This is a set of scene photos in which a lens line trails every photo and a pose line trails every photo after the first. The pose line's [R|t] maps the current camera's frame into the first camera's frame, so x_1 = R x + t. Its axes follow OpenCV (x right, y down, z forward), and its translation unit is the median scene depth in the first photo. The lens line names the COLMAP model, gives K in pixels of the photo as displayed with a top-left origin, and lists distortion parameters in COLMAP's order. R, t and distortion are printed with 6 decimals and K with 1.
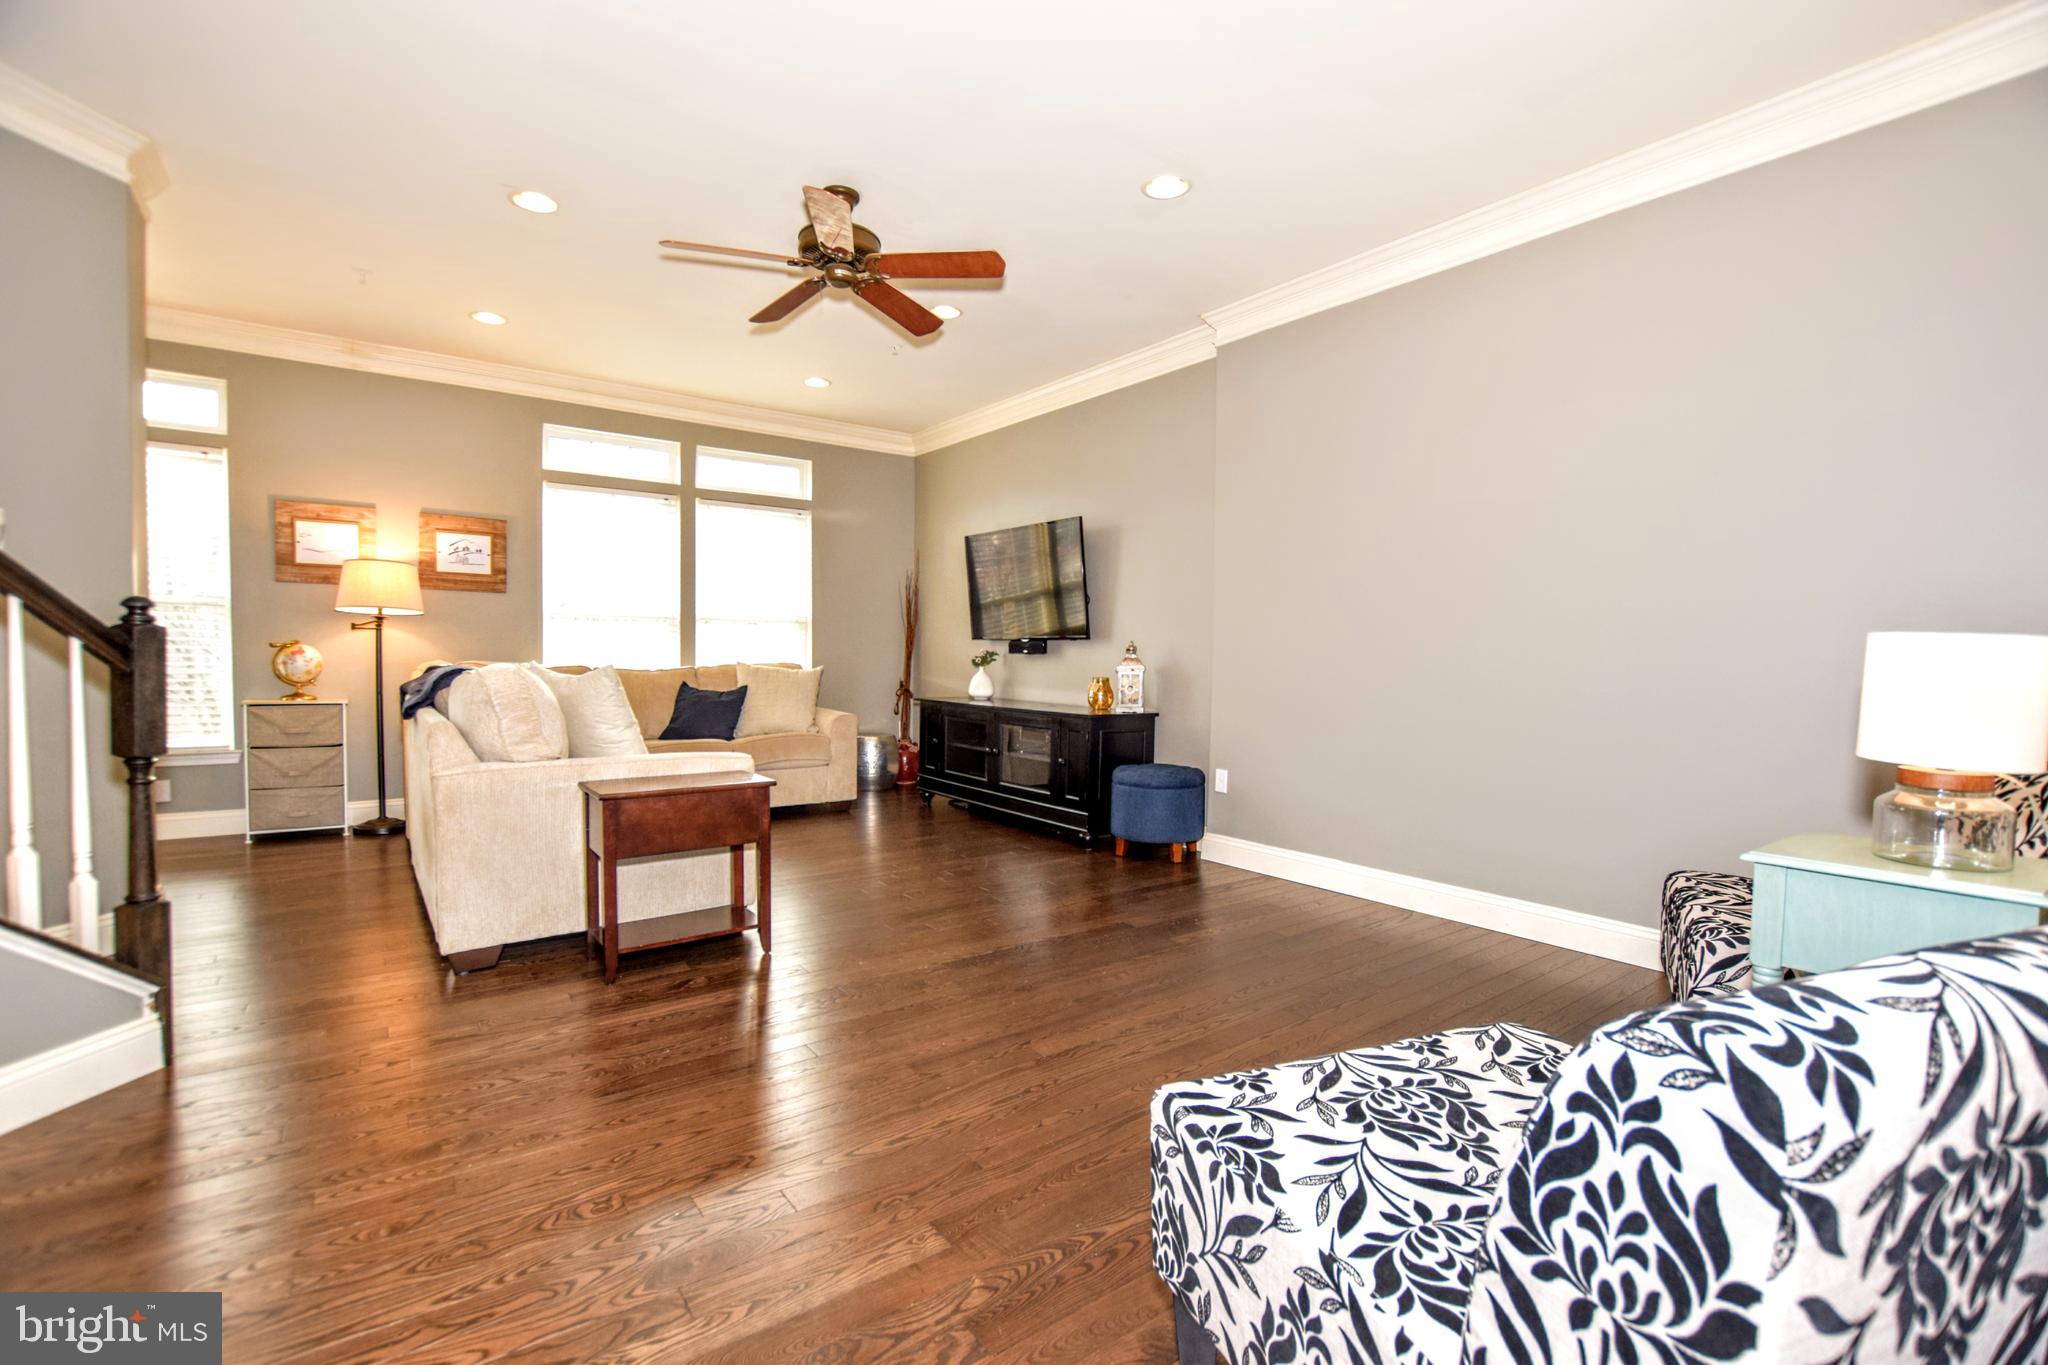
lens RADIAL K [[905.7, 0, 1023.4], [0, 905.7, 687.1], [0, 0, 1]] dist [-0.026351, 0.000483]
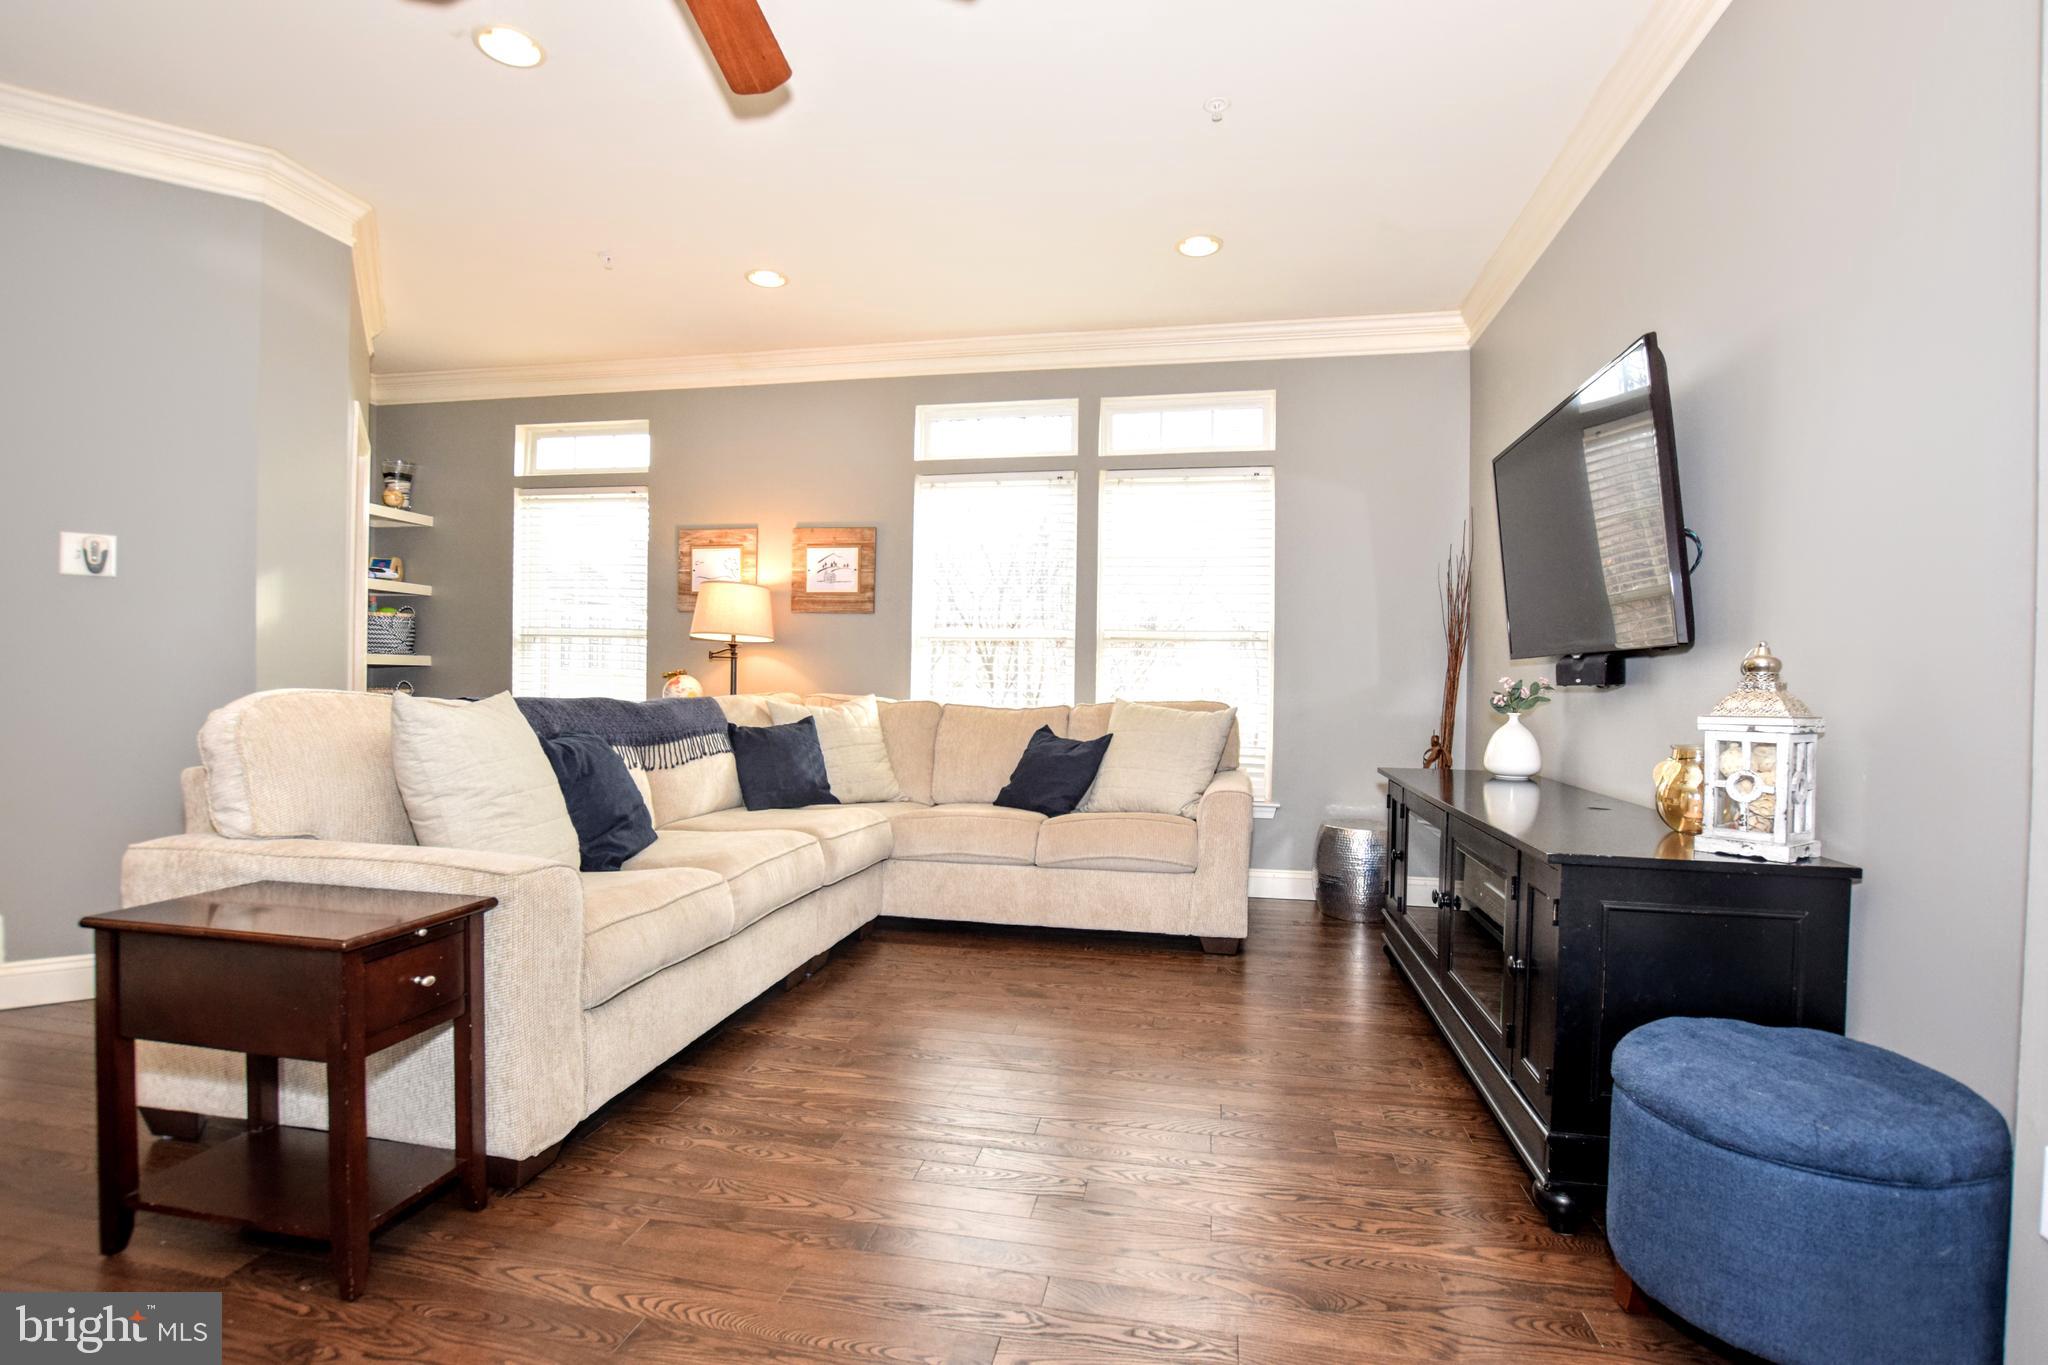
lens RADIAL K [[946.9, 0, 1024.0], [0, 946.9, 682.5], [0, 0, 1]] dist [-0.027174, 0.000202]
pose [[0.673273, -0.005276, -0.739375, 0.188484], [-0.032253, 0.998813, -0.036497, -0.013624], [0.738690, 0.048420, 0.672304, 0.557104]]
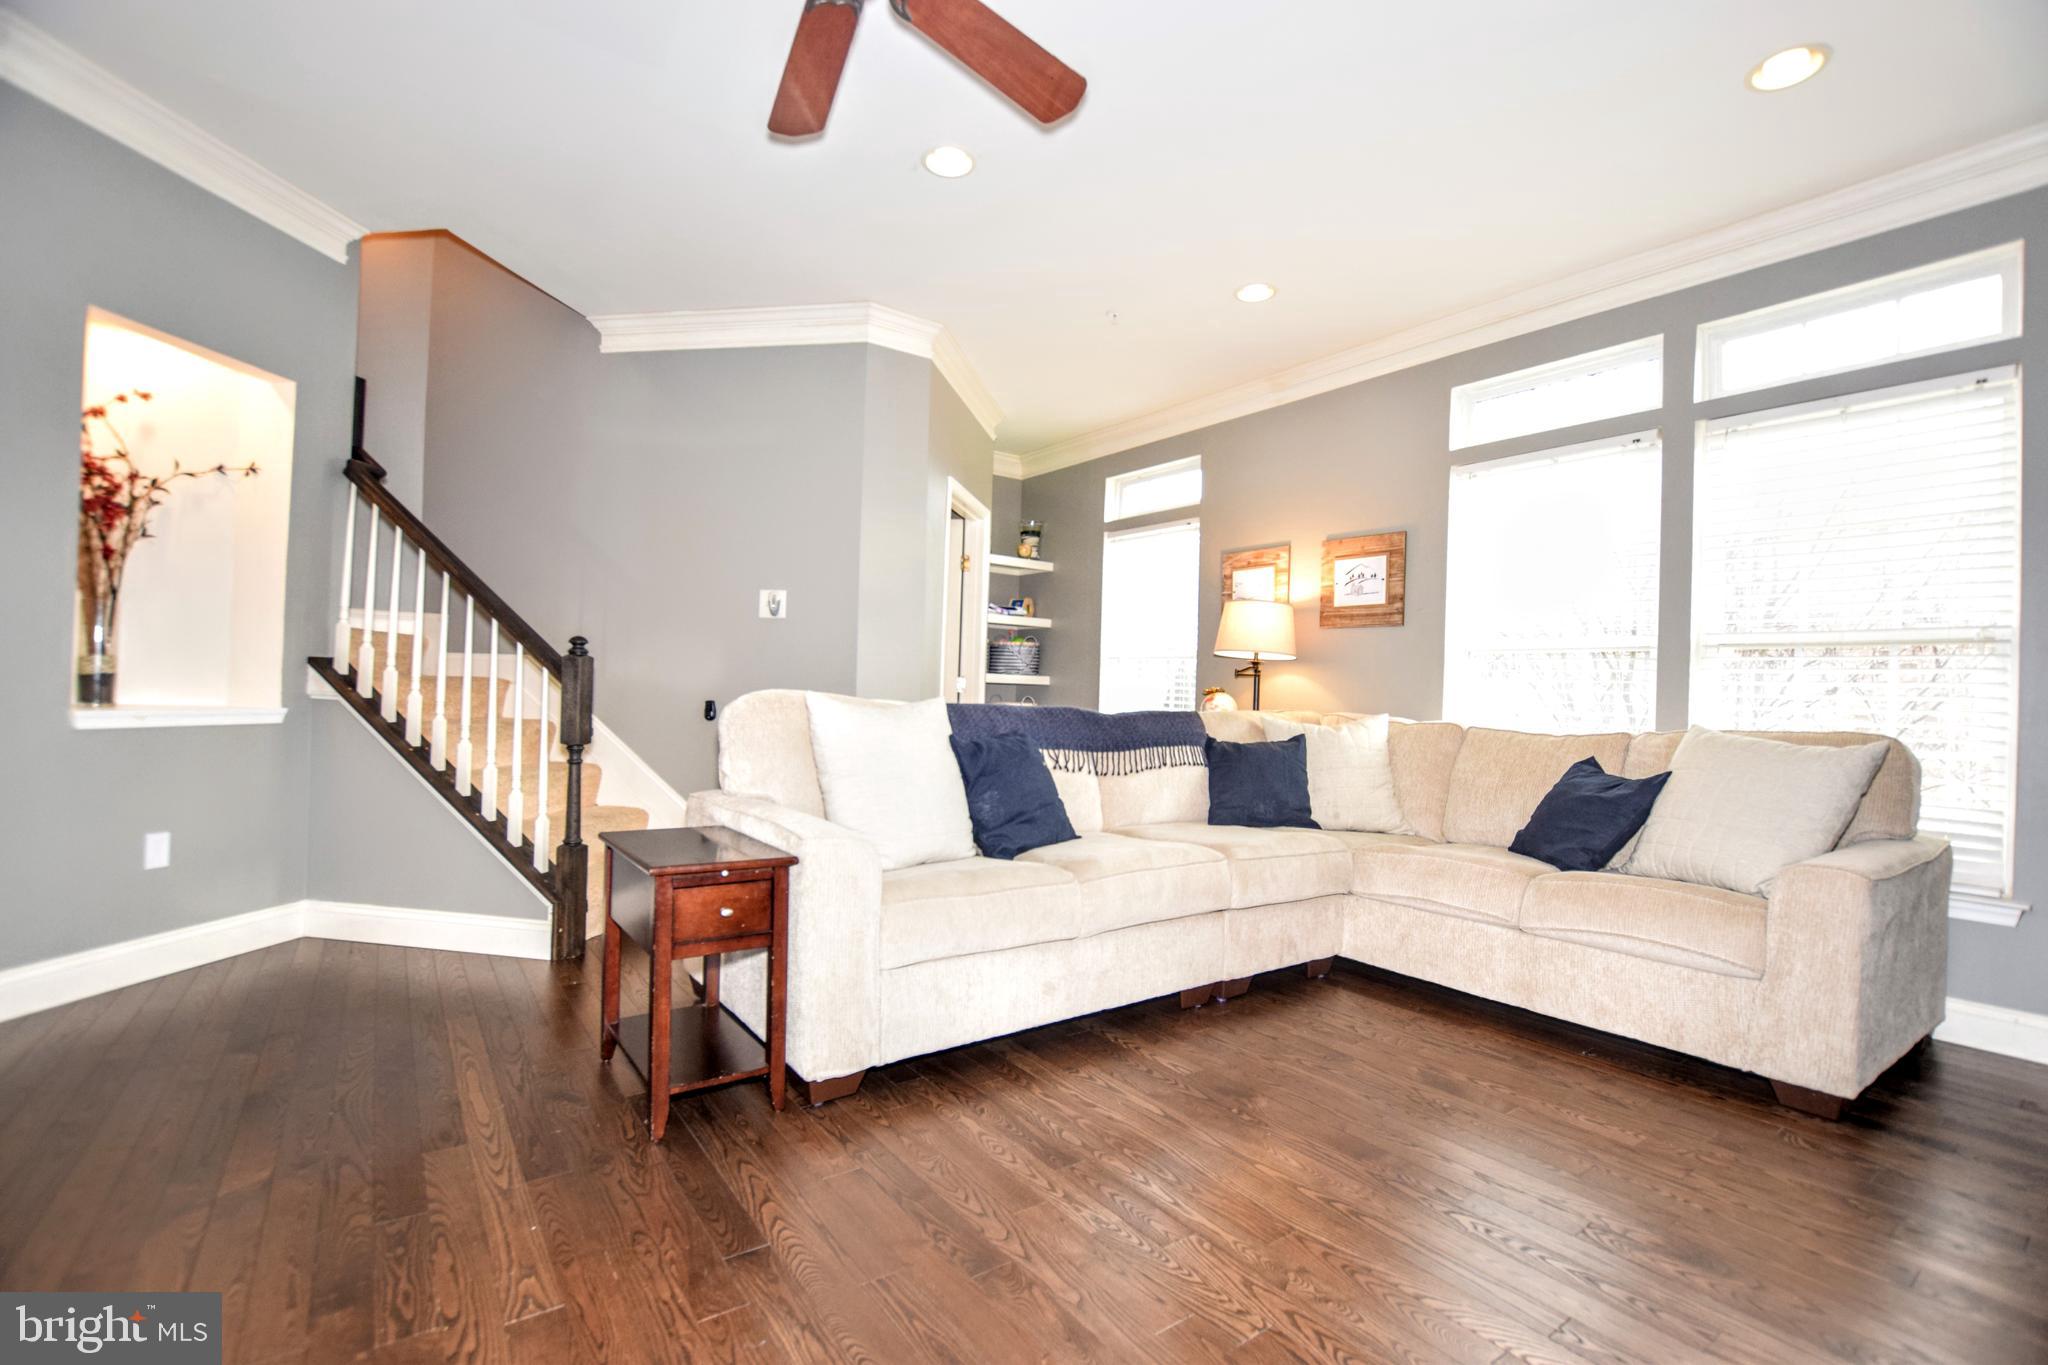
lens RADIAL K [[905.7, 0, 1023.4], [0, 905.7, 687.1], [0, 0, 1]] dist [-0.026351, 0.000483]
pose [[-0.009632, -0.024813, -0.999646, 0.207005], [-0.068013, 0.997393, -0.024101, -0.013708], [0.997638, 0.067757, -0.011295, 0.752739]]
